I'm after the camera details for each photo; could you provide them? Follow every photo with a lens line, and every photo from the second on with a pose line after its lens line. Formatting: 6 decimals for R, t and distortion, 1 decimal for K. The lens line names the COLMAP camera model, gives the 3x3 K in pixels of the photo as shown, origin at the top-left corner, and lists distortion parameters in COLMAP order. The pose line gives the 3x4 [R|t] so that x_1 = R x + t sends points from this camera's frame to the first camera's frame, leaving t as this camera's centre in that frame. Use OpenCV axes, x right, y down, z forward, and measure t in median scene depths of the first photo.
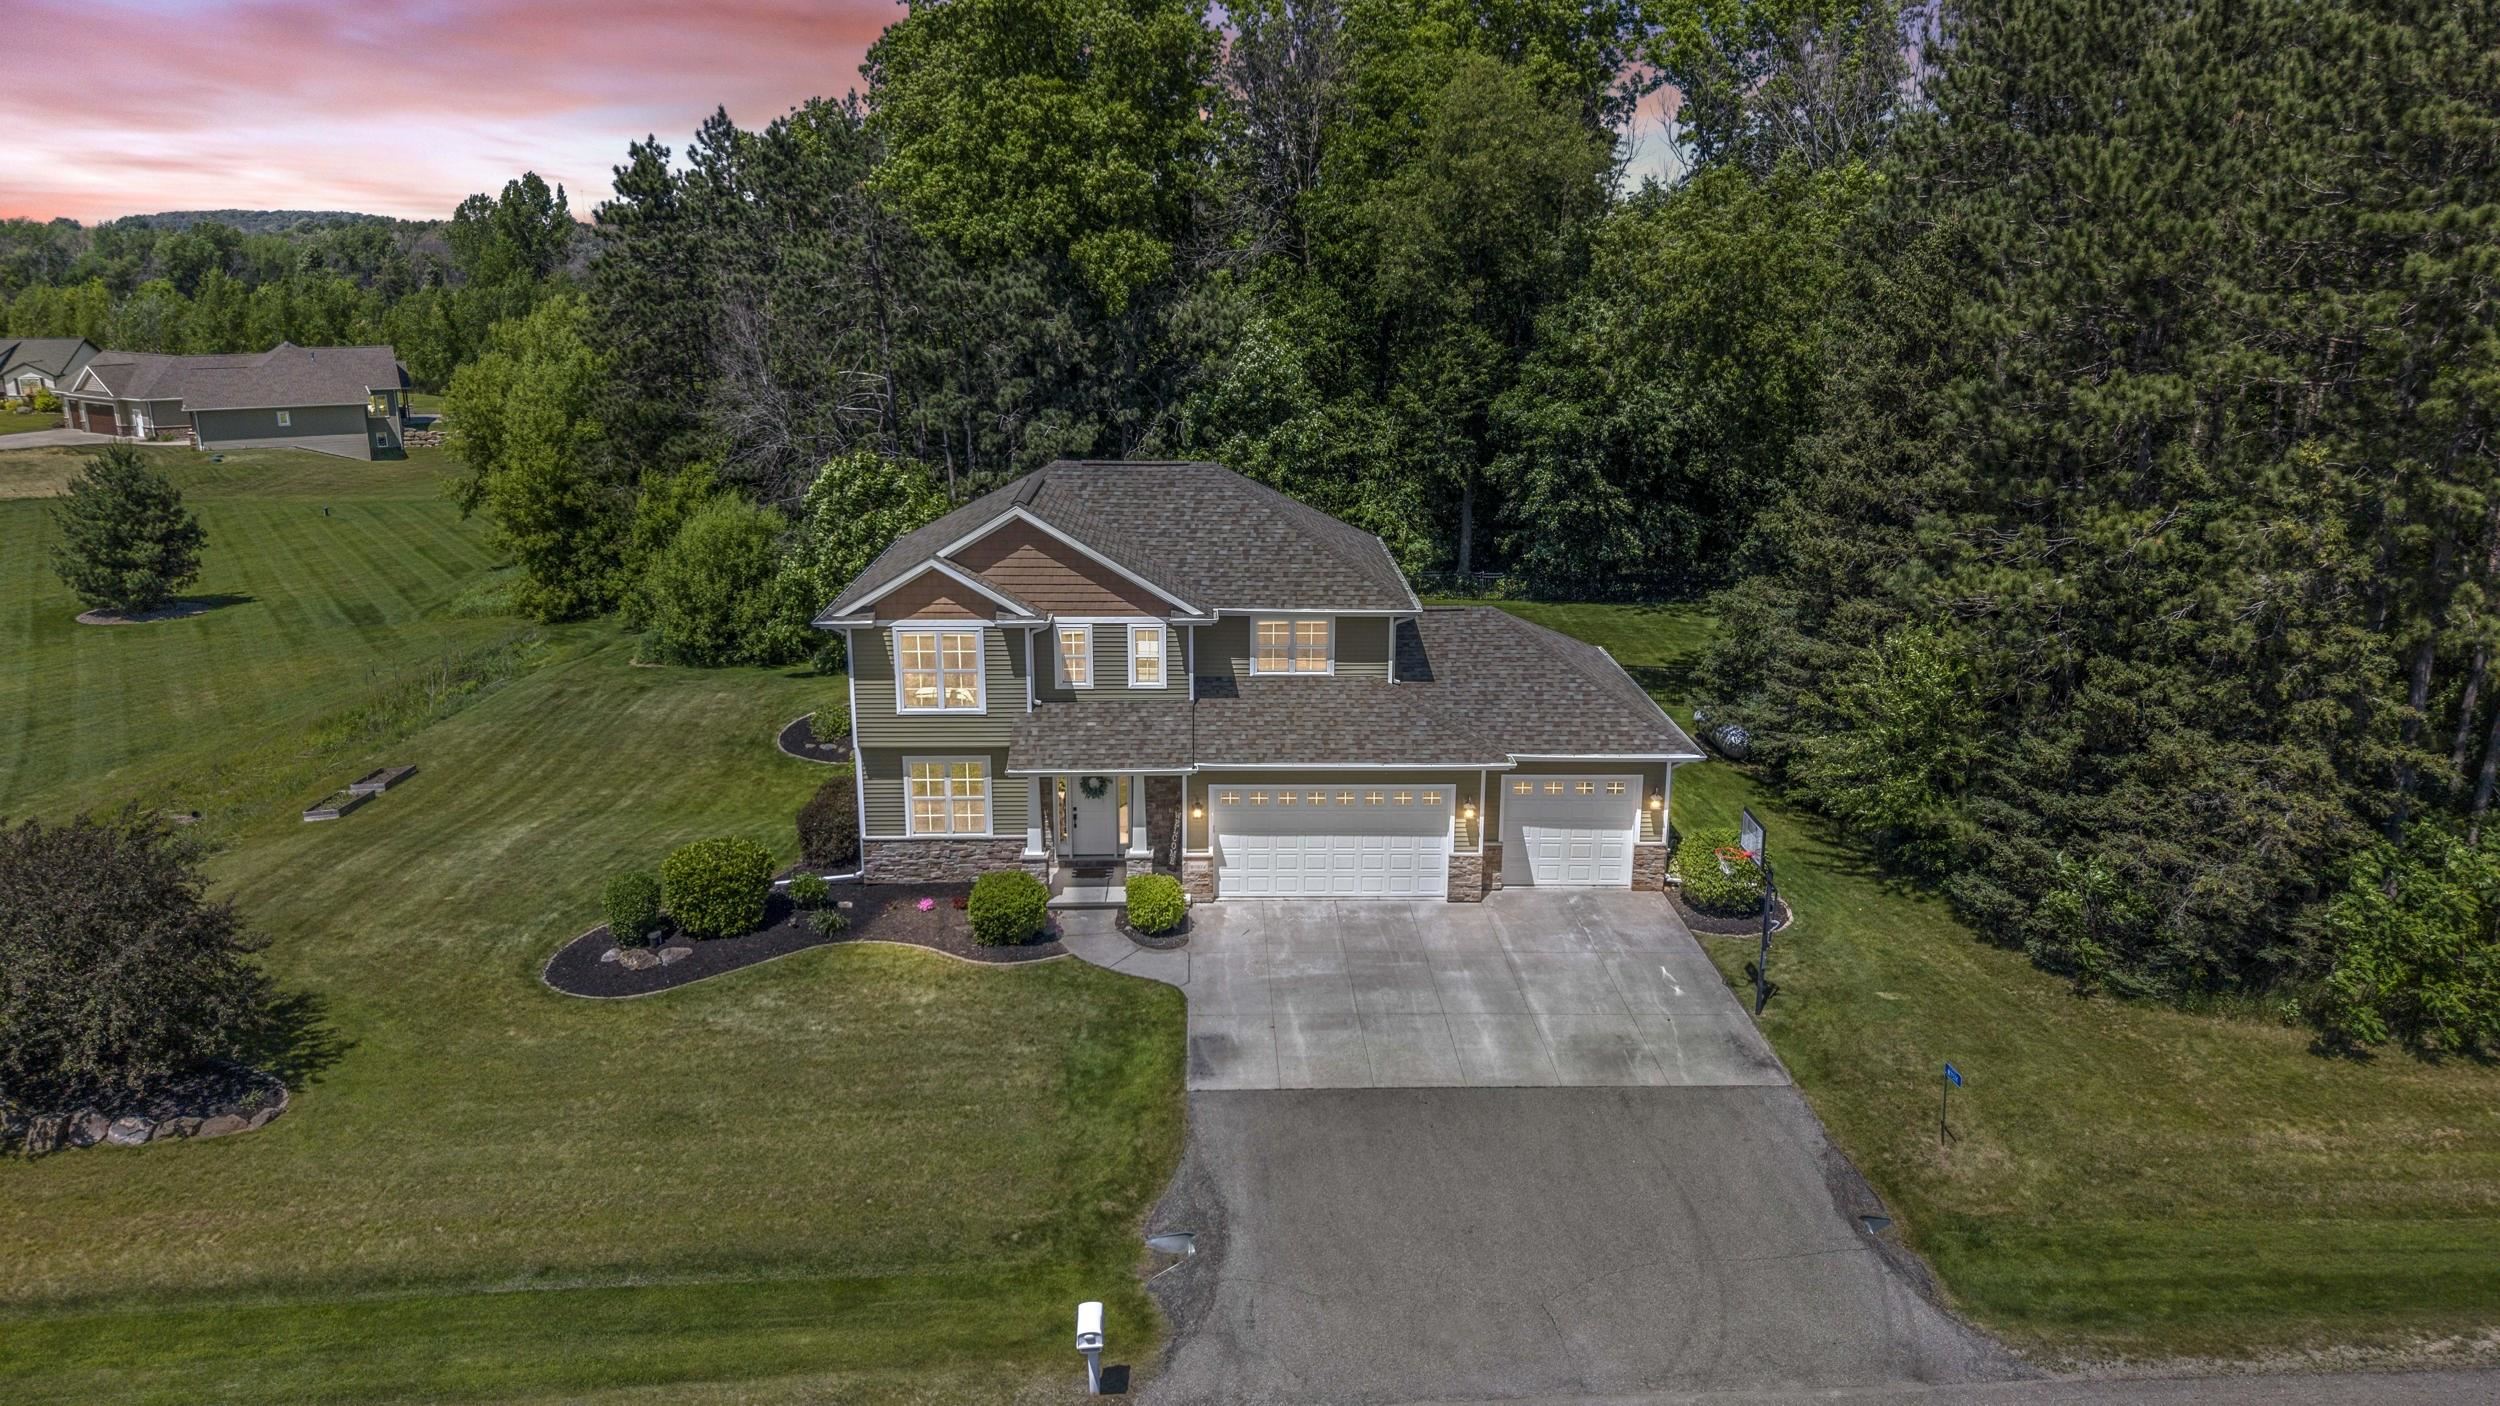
lens RADIAL K [[1674.8, 0, 1257.4], [0, 1674.8, 700.3], [0, 0, 1]] dist [0.011311, -0.014847]
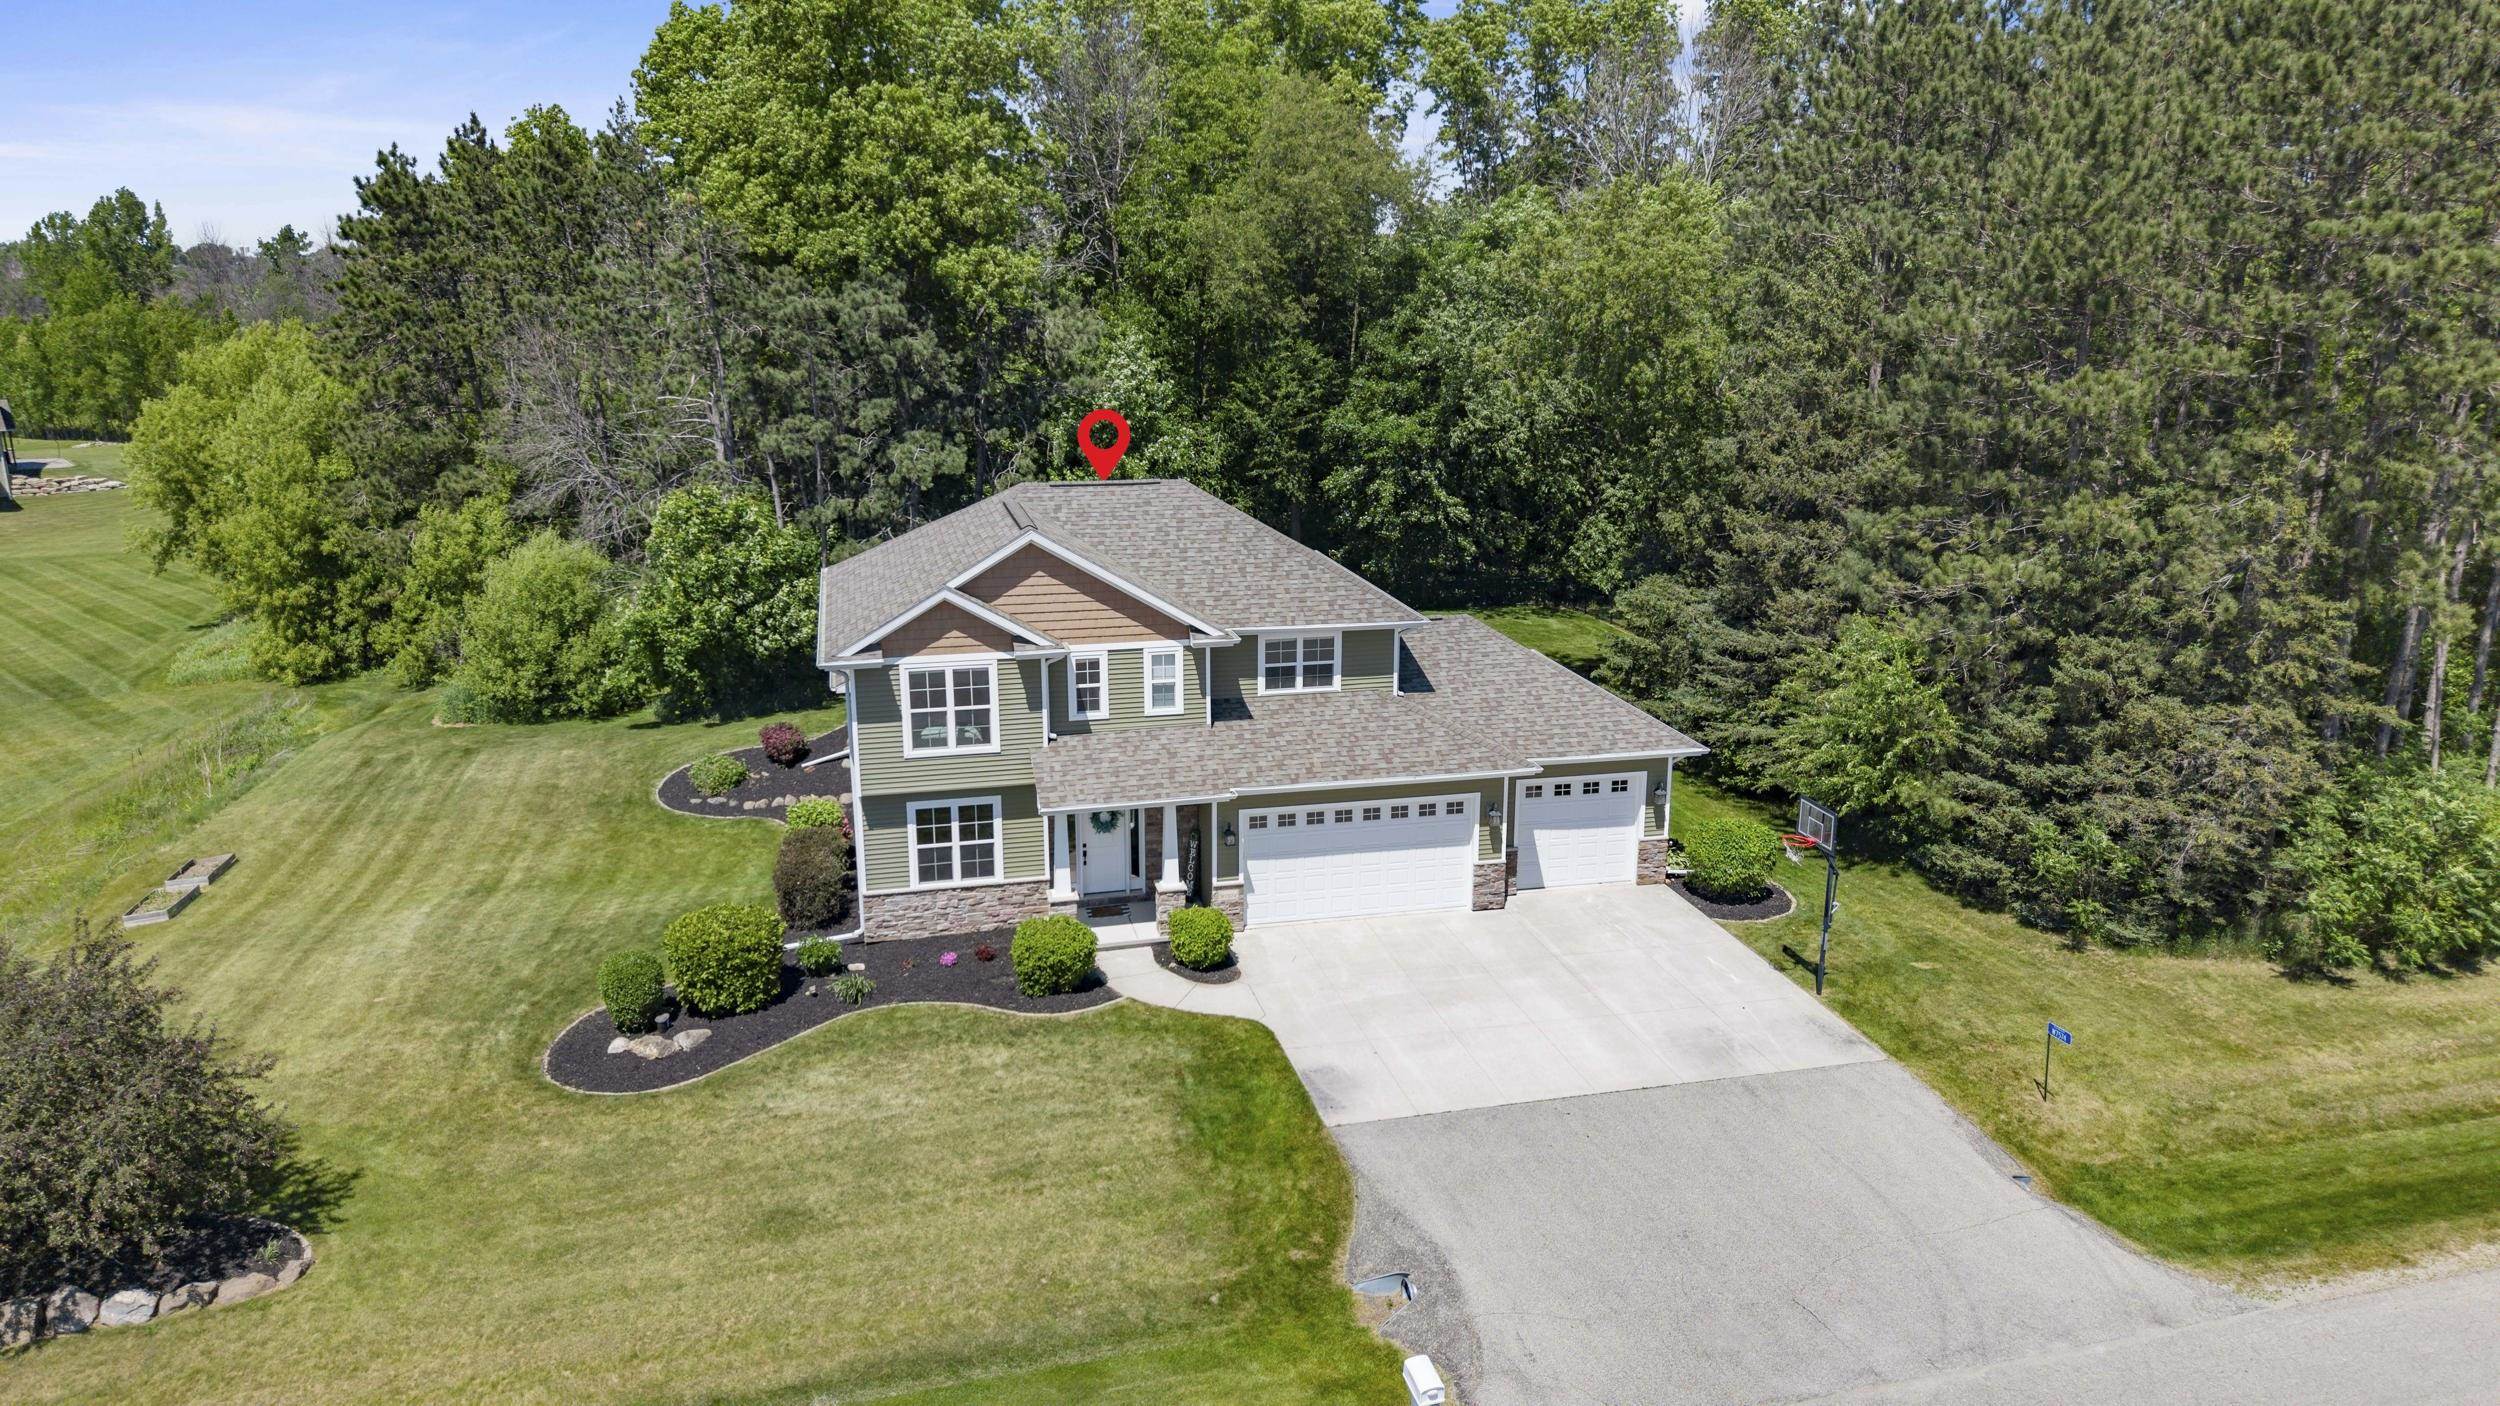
lens RADIAL K [[1674.8, 0, 1254.1], [0, 1674.8, 696.8], [0, 0, 1]] dist [0.011311, -0.014847]
pose [[0.978679, -0.055703, 0.197699, -0.205651], [0.058313, 0.998271, -0.007400, -0.007392], [-0.196945, 0.018770, 0.980235, 0.044993]]
